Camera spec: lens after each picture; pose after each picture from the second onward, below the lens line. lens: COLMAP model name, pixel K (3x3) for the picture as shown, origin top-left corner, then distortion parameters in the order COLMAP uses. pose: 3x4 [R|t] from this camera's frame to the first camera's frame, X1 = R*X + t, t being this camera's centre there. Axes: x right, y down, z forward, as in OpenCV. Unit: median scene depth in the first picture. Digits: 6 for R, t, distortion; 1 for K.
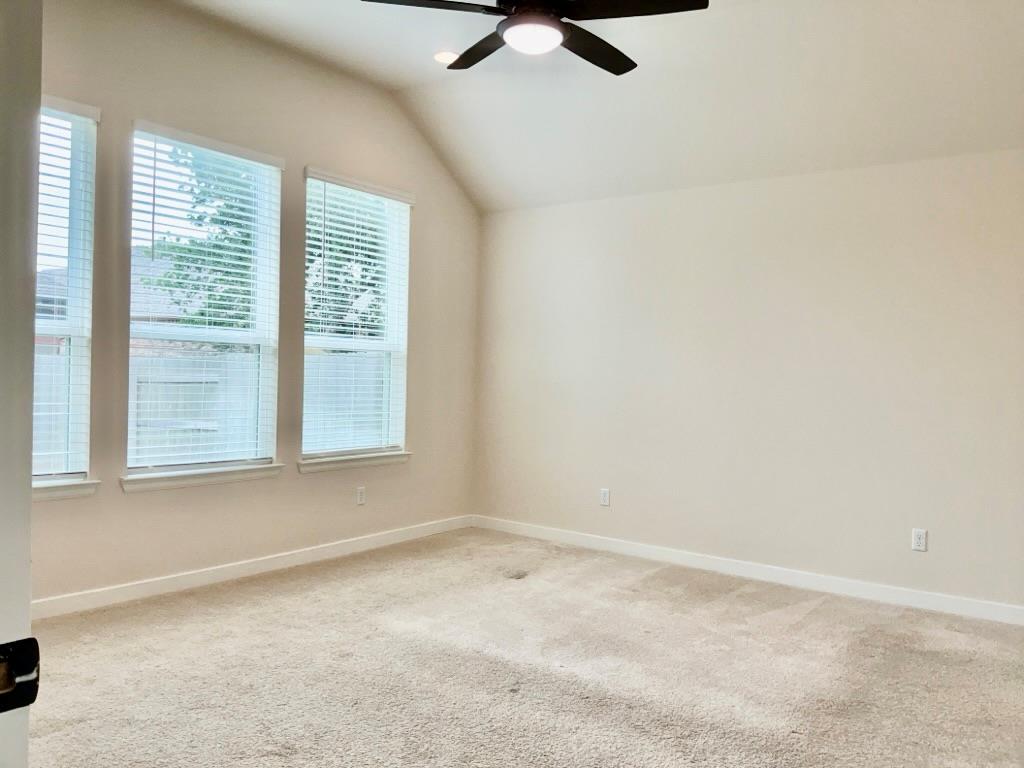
lens RADIAL K [[808.5, 0, 512.0], [0, 808.5, 384.0], [0, 0, 1]] dist [0.129526, -0.266988]
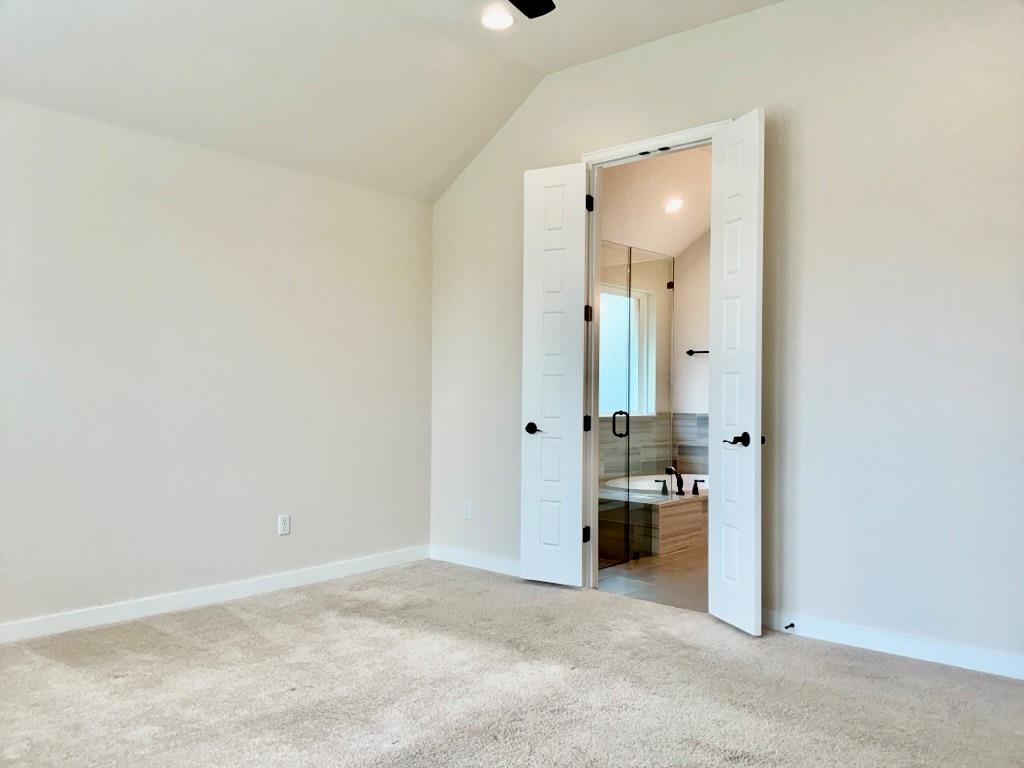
lens RADIAL K [[808.5, 0, 512.0], [0, 808.5, 384.0], [0, 0, 1]] dist [0.129526, -0.266988]
pose [[0.061766, -0.012974, 0.998006, -0.656237], [-0.002265, 0.999911, 0.013139, -0.009622], [-0.998088, -0.003072, 0.061731, 0.770348]]
